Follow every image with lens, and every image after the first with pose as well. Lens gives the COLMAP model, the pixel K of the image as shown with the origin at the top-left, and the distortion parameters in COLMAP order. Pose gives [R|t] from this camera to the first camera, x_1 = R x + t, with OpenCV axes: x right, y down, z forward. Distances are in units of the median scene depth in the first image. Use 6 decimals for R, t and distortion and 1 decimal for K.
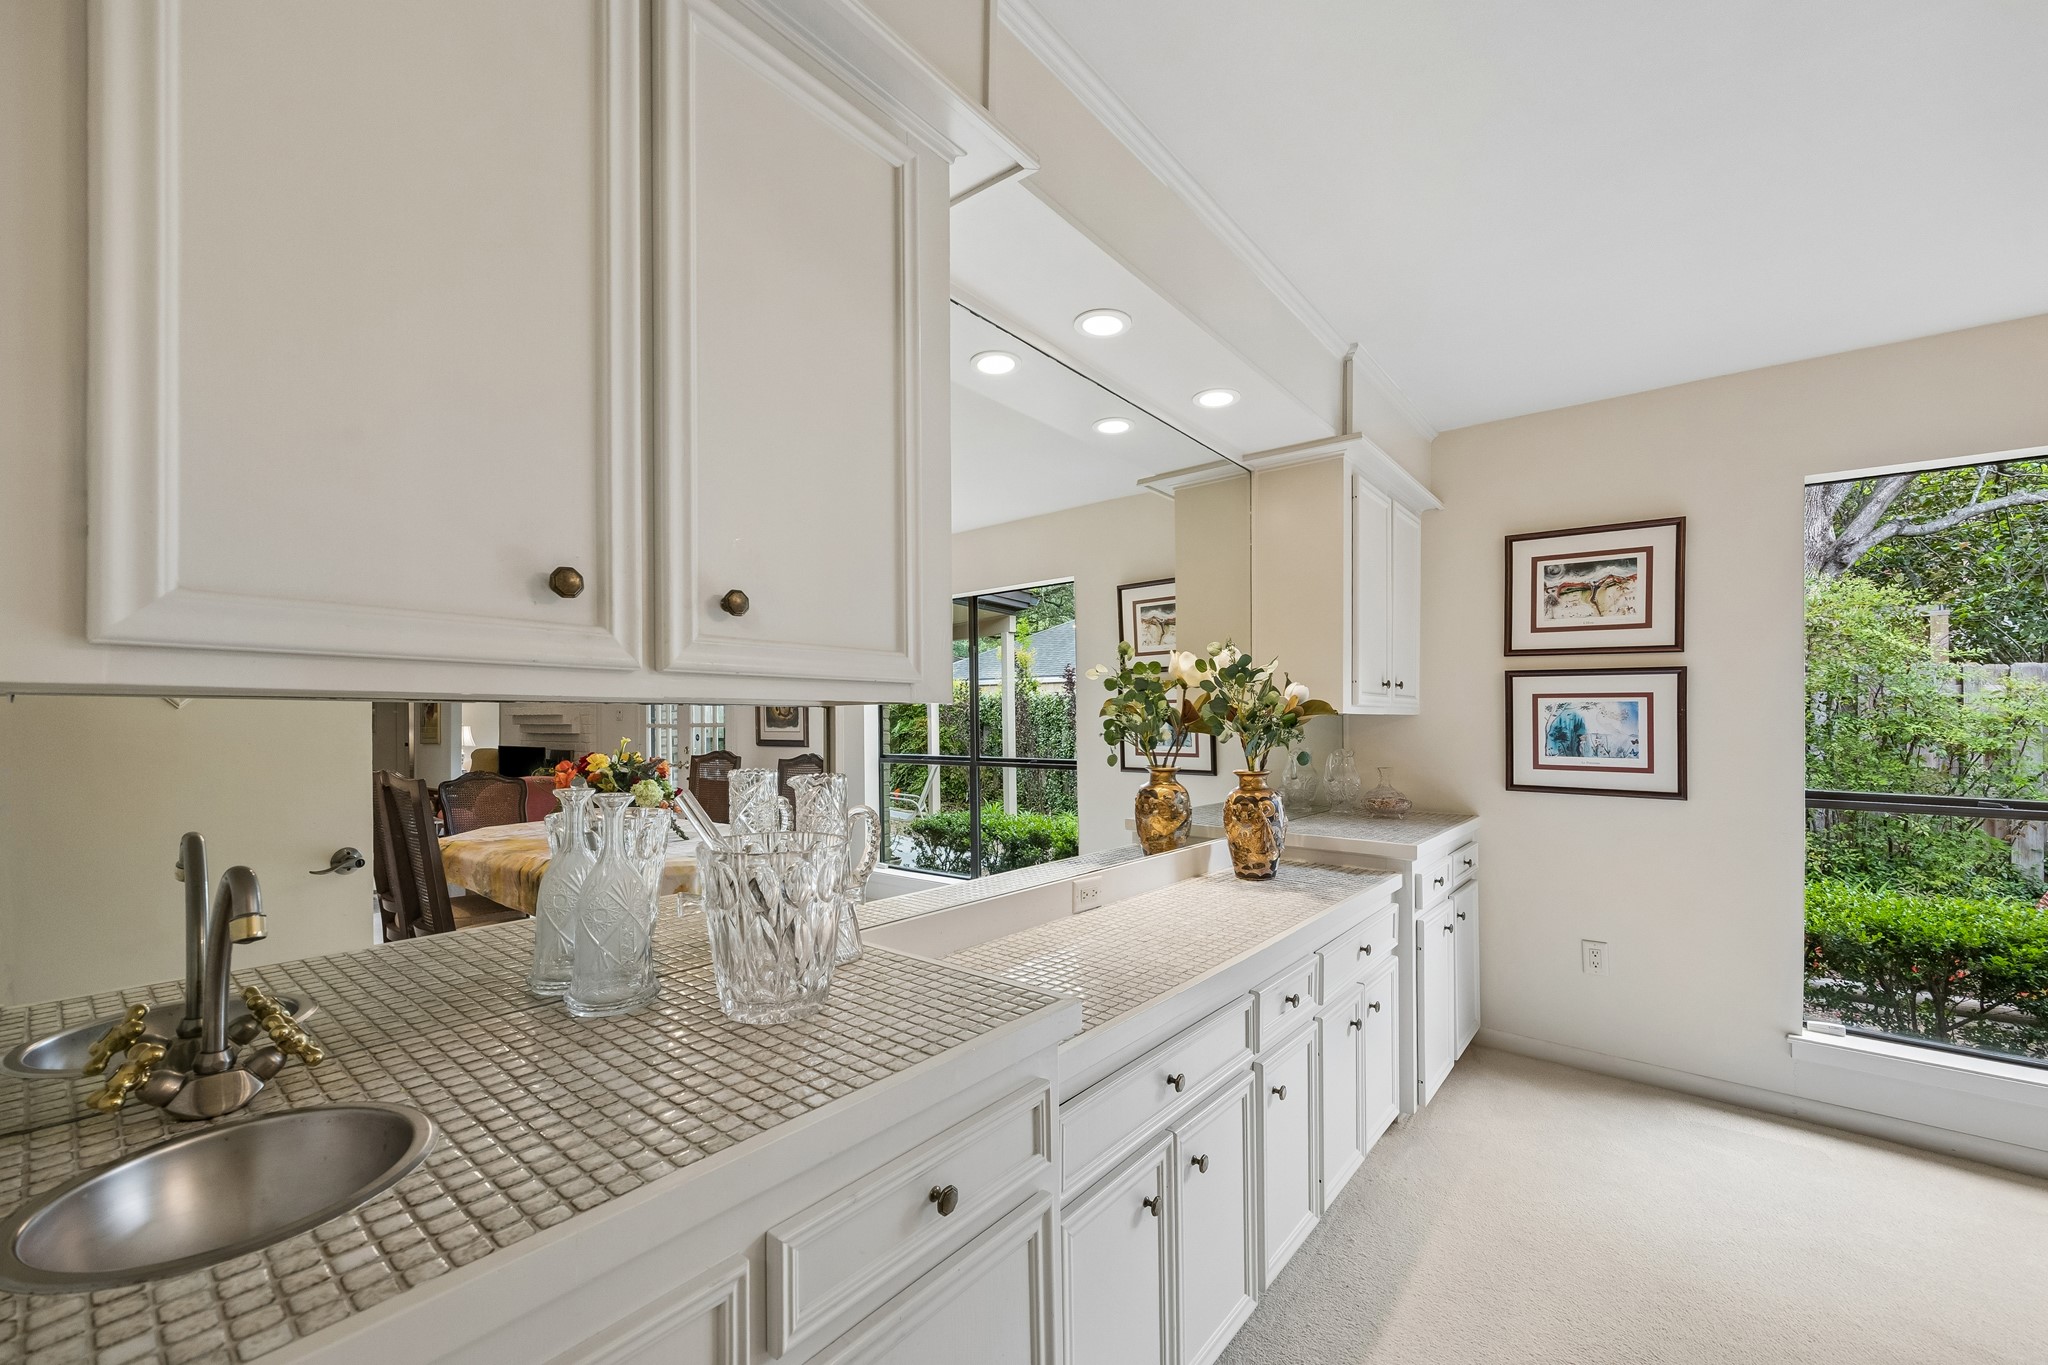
lens RADIAL K [[817.8, 0, 1016.4], [0, 817.8, 701.6], [0, 0, 1]] dist [0.003132, 0.000168]
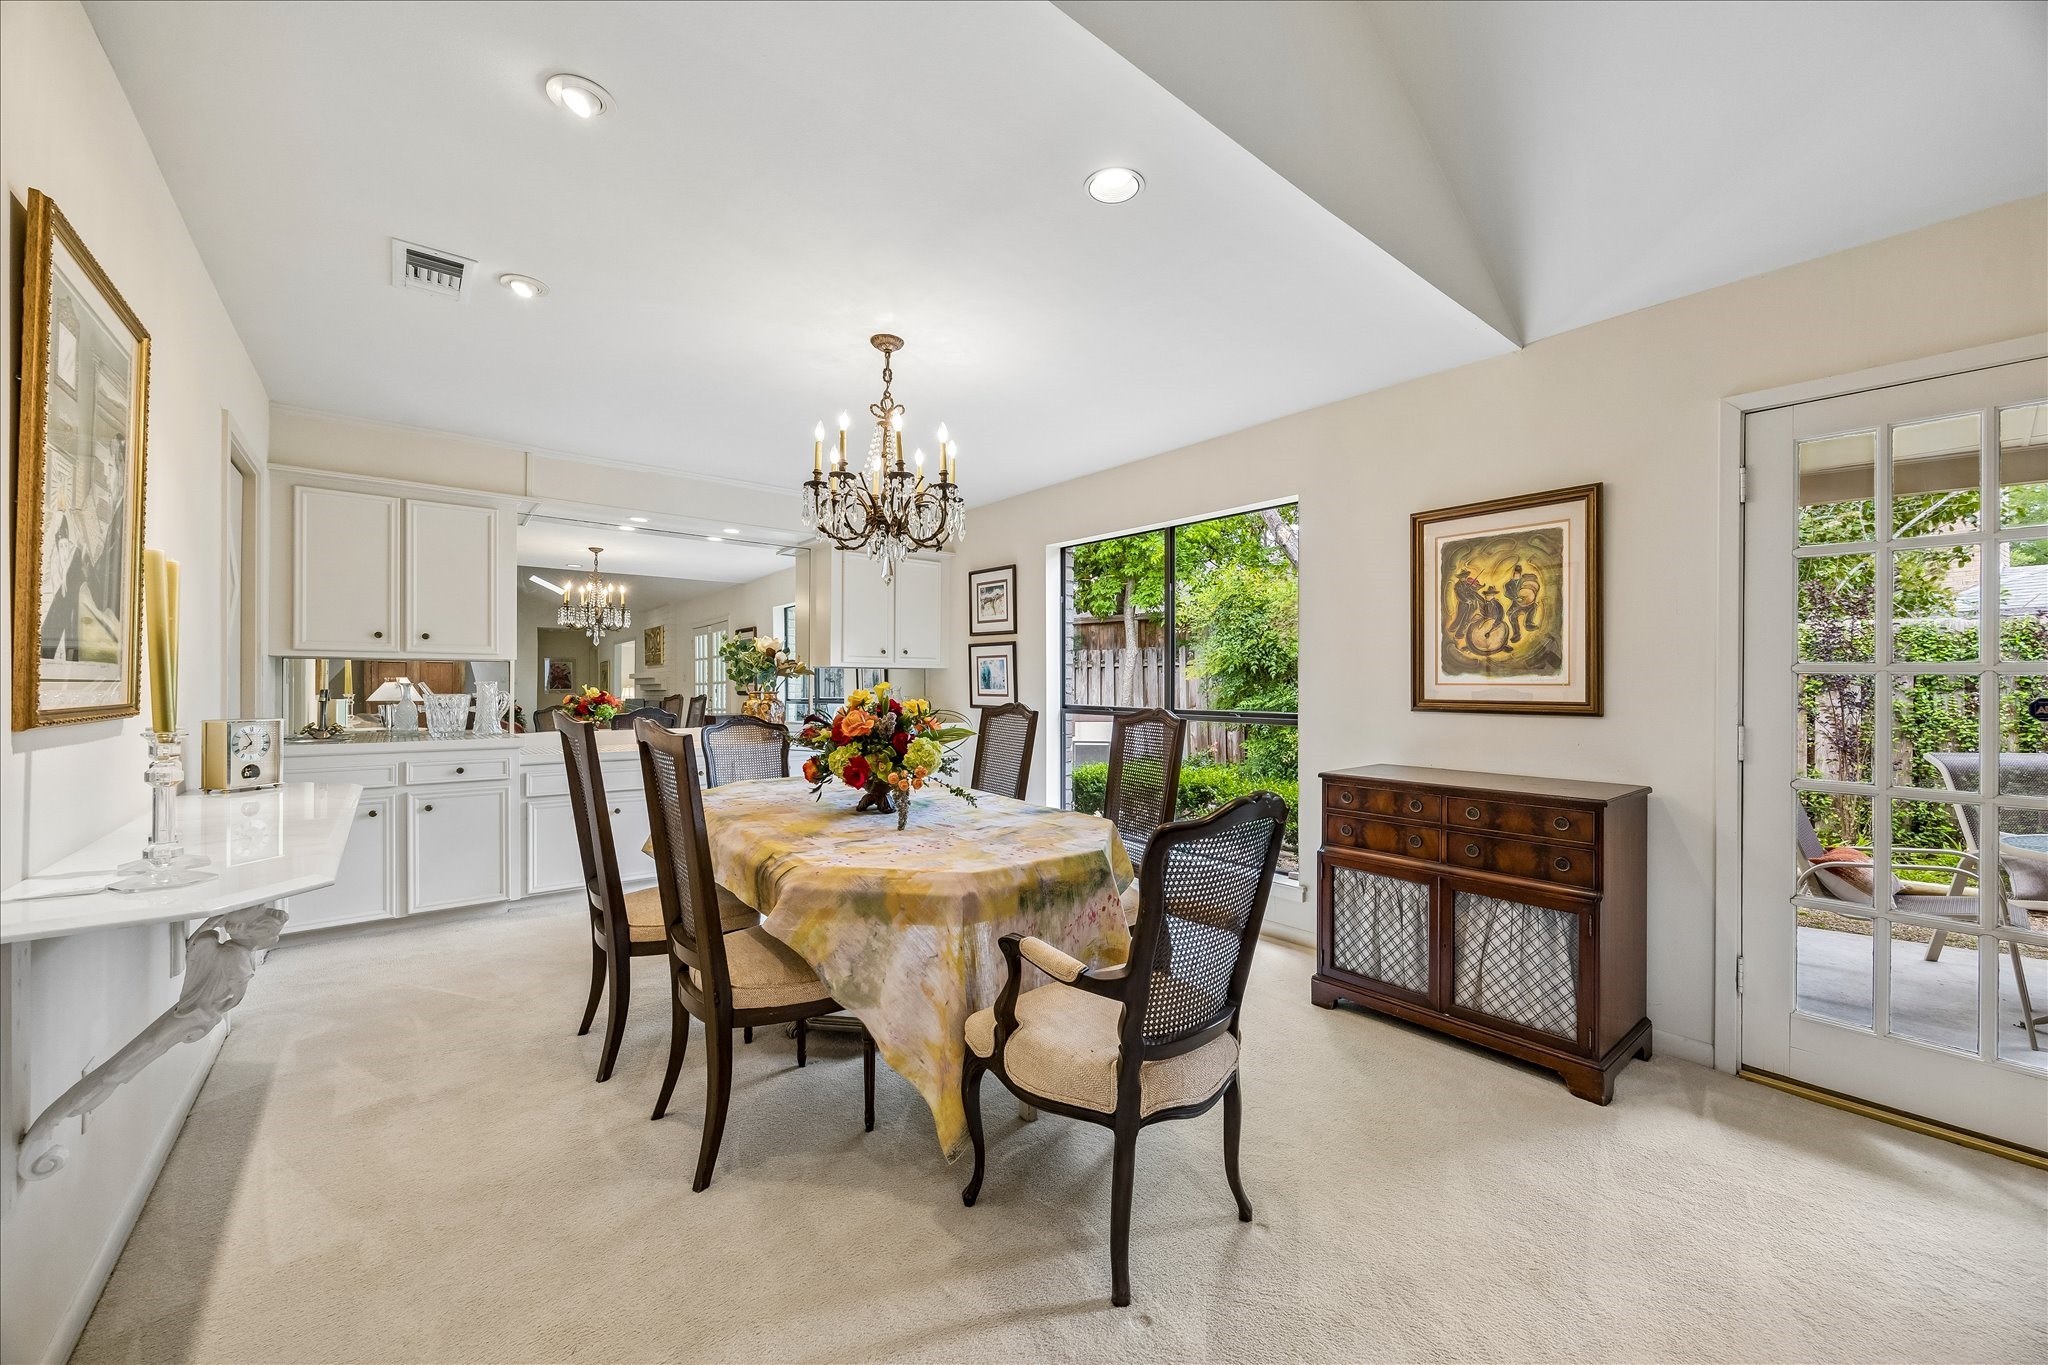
lens RADIAL K [[792.6, 0, 1025.8], [0, 792.6, 676.2], [0, 0, 1]] dist [0.003035, -0.000178]
pose [[0.978524, -0.003506, -0.206101, 1.154279], [0.005176, 0.999958, 0.007566, 0.024175], [0.206066, -0.008470, 0.978501, -0.783223]]
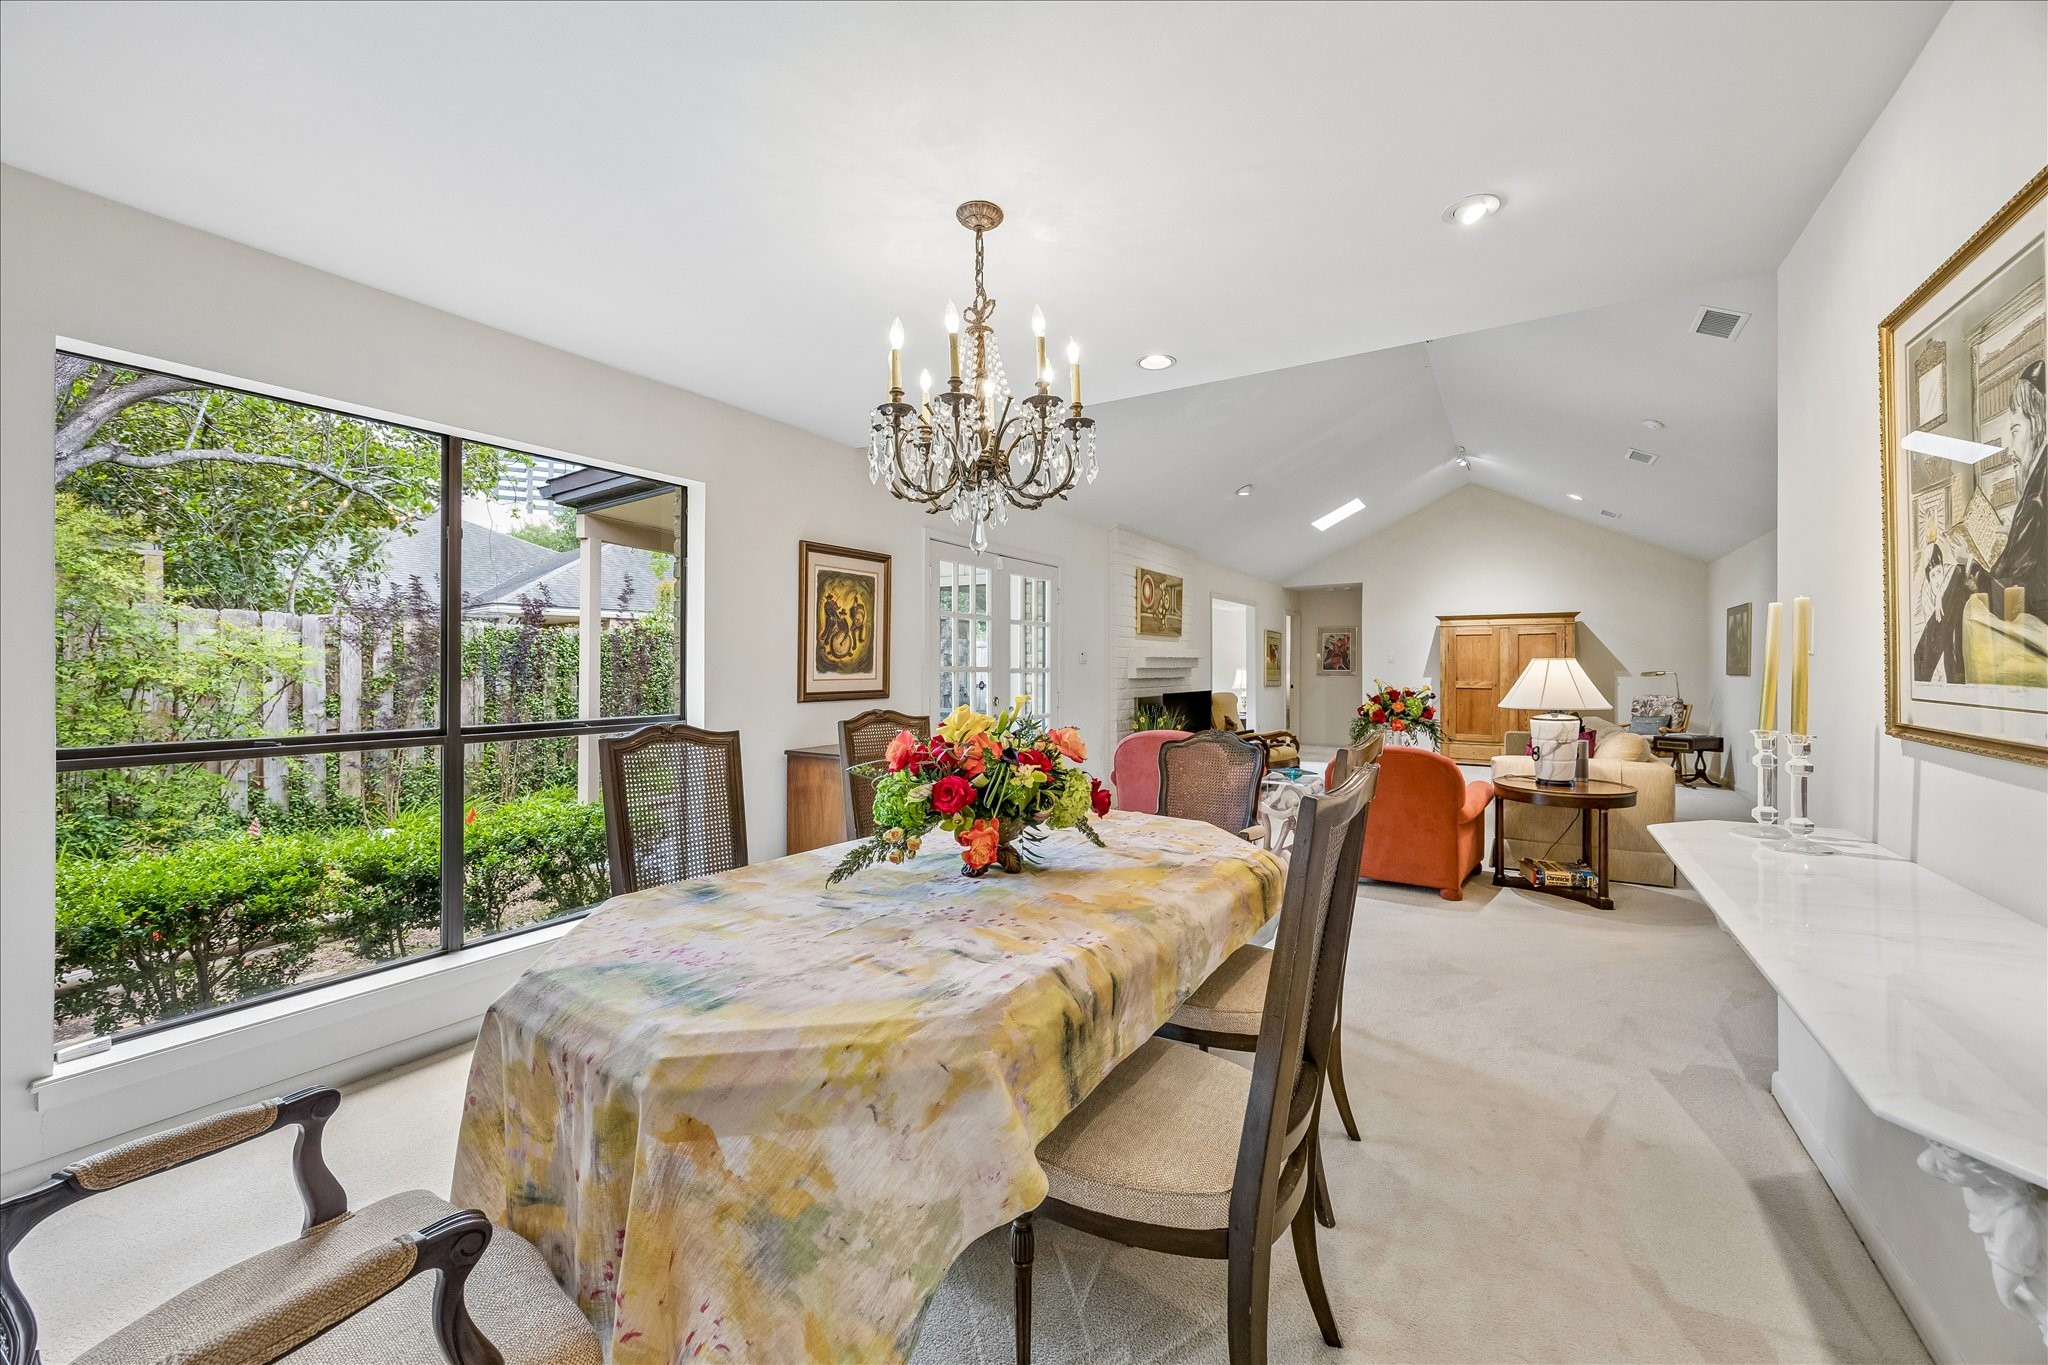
lens RADIAL K [[792.6, 0, 1019.4], [0, 792.6, 665.6], [0, 0, 1]] dist [0.003035, -0.000178]
pose [[-0.132969, -0.003510, 0.991114, 0.103888], [-0.016663, 0.999860, 0.001306, 0.013428], [-0.990980, -0.016341, -0.133009, 0.199628]]
